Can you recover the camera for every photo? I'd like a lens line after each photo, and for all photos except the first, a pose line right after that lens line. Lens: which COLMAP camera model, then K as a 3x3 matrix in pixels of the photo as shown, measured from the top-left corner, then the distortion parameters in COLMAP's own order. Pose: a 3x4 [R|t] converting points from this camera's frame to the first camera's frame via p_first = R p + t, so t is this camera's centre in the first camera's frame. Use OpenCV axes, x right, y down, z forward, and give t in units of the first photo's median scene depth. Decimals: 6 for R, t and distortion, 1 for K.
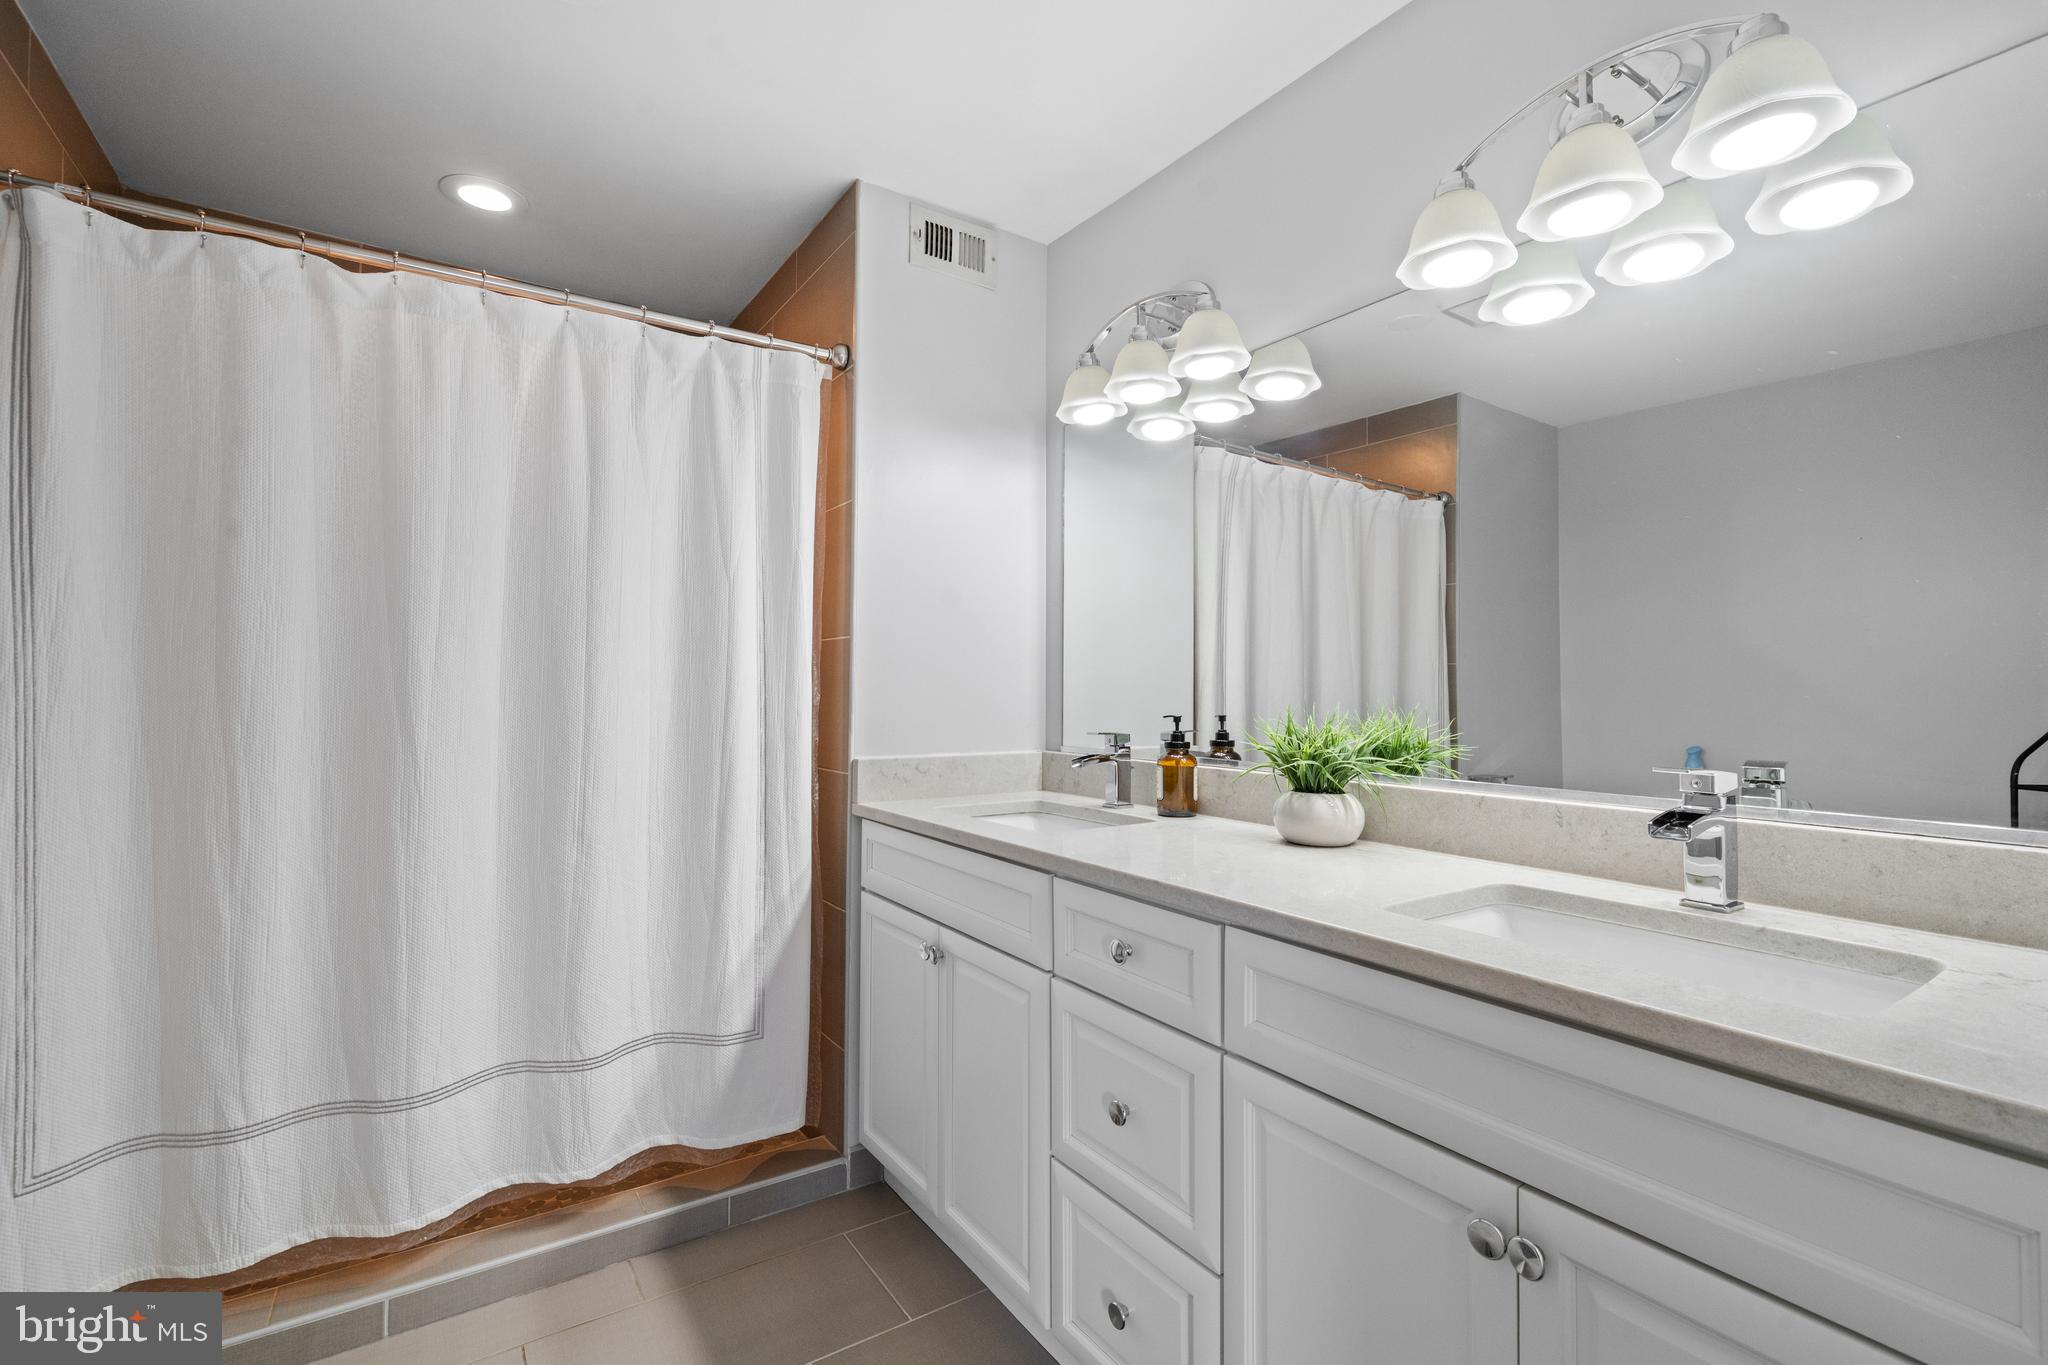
lens RADIAL K [[934.4, 0, 1029.5], [0, 934.4, 678.1], [0, 0, 1]] dist [0.000006, 0.000873]
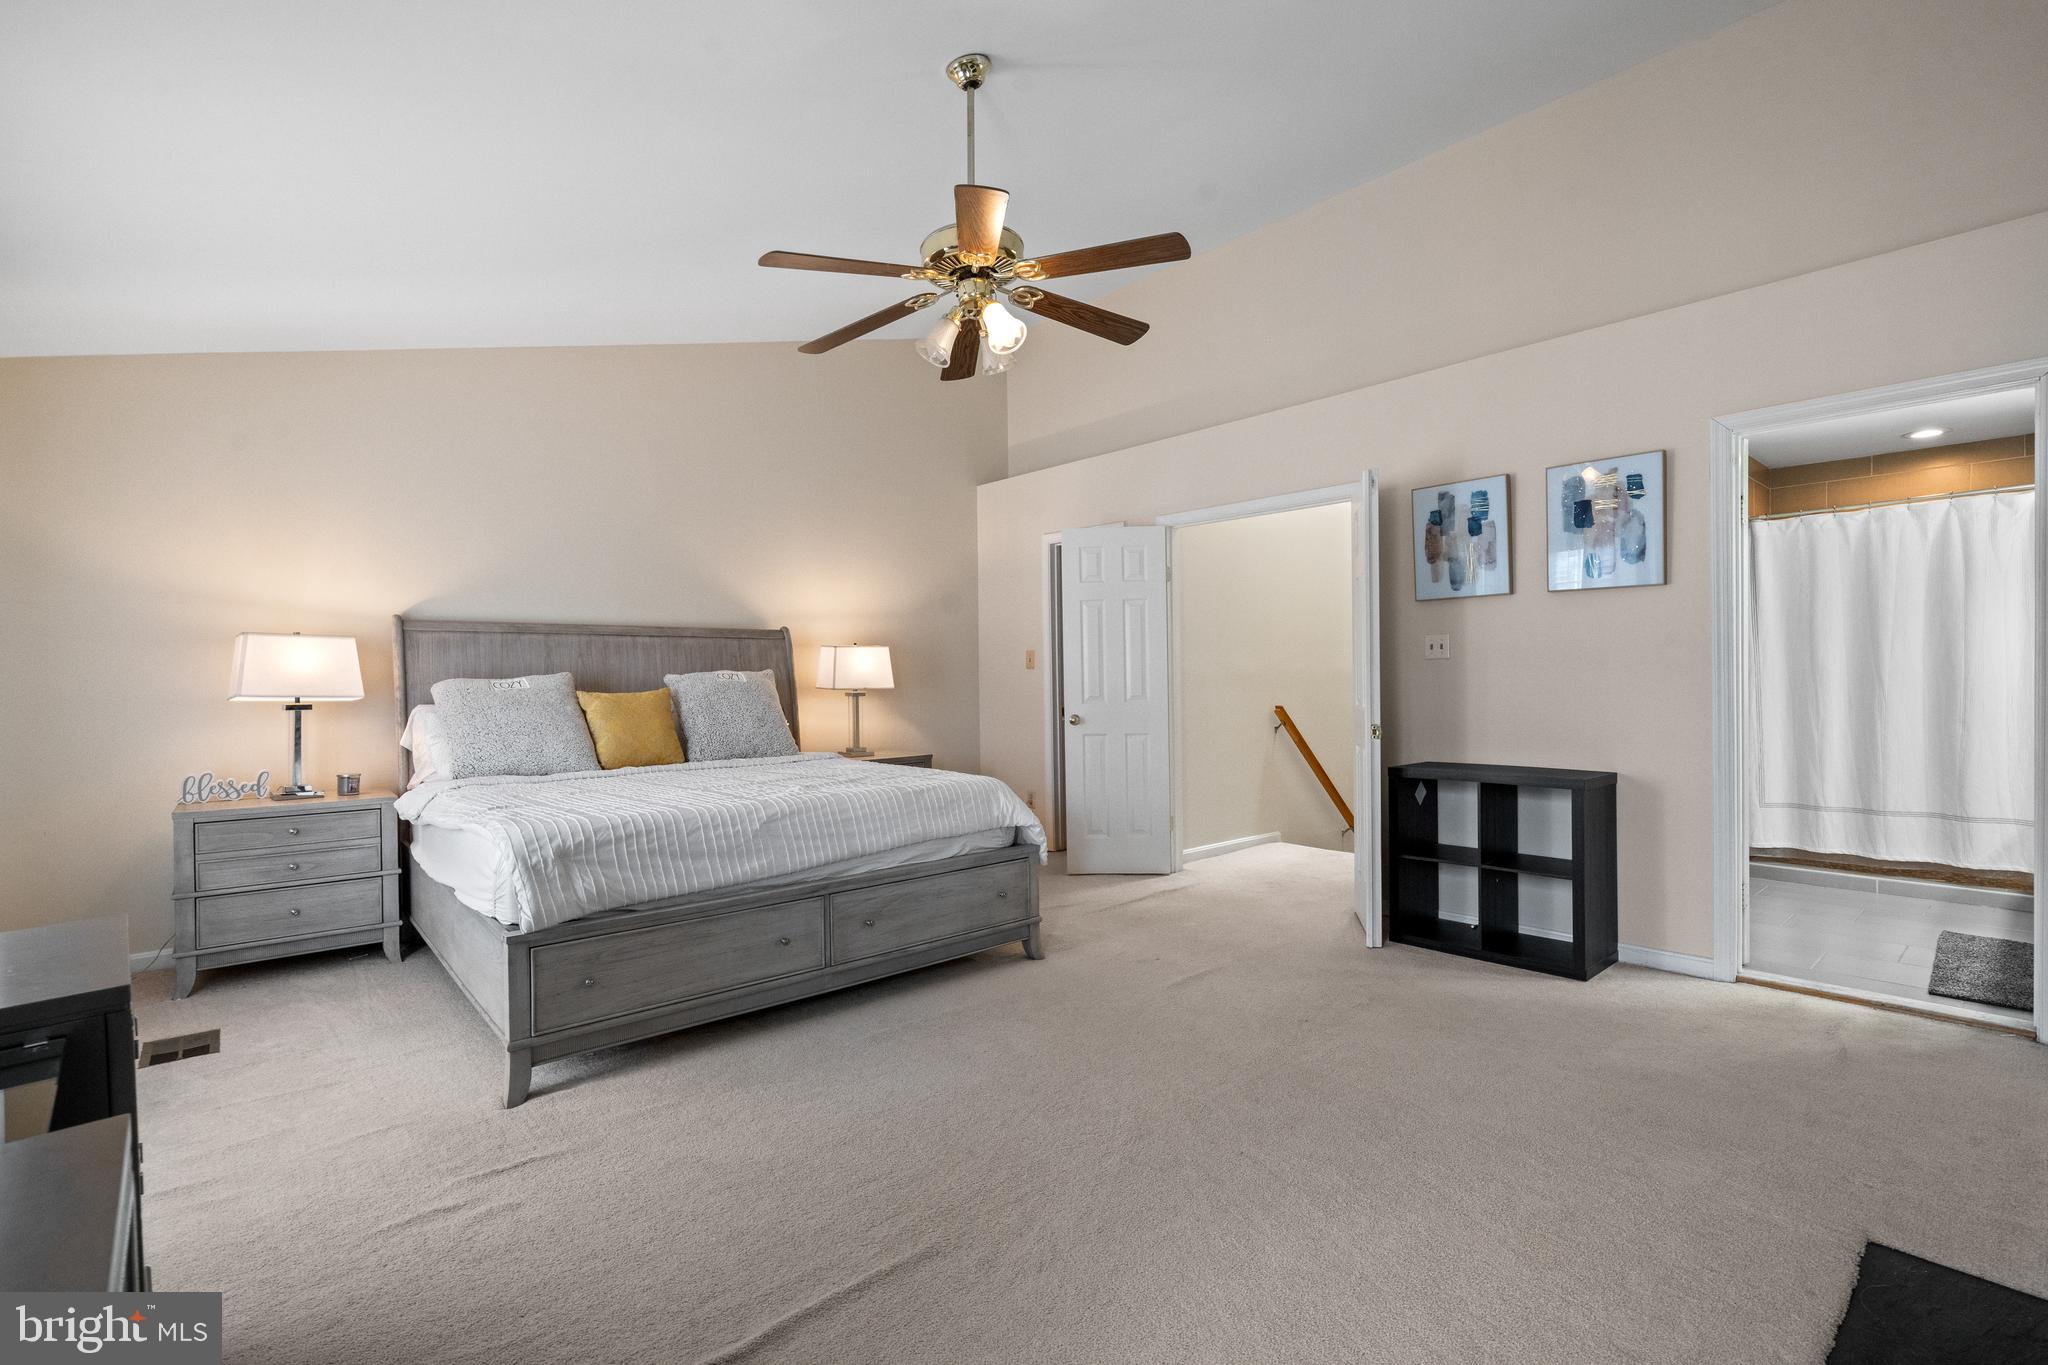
lens RADIAL K [[934.4, 0, 1029.4], [0, 934.4, 676.5], [0, 0, 1]] dist [0.000006, 0.000873]
pose [[0.150796, -0.006901, -0.988541, 1.652257], [0.030852, 0.999521, -0.002272, -0.016788], [0.988083, -0.030156, 0.150937, -1.858106]]
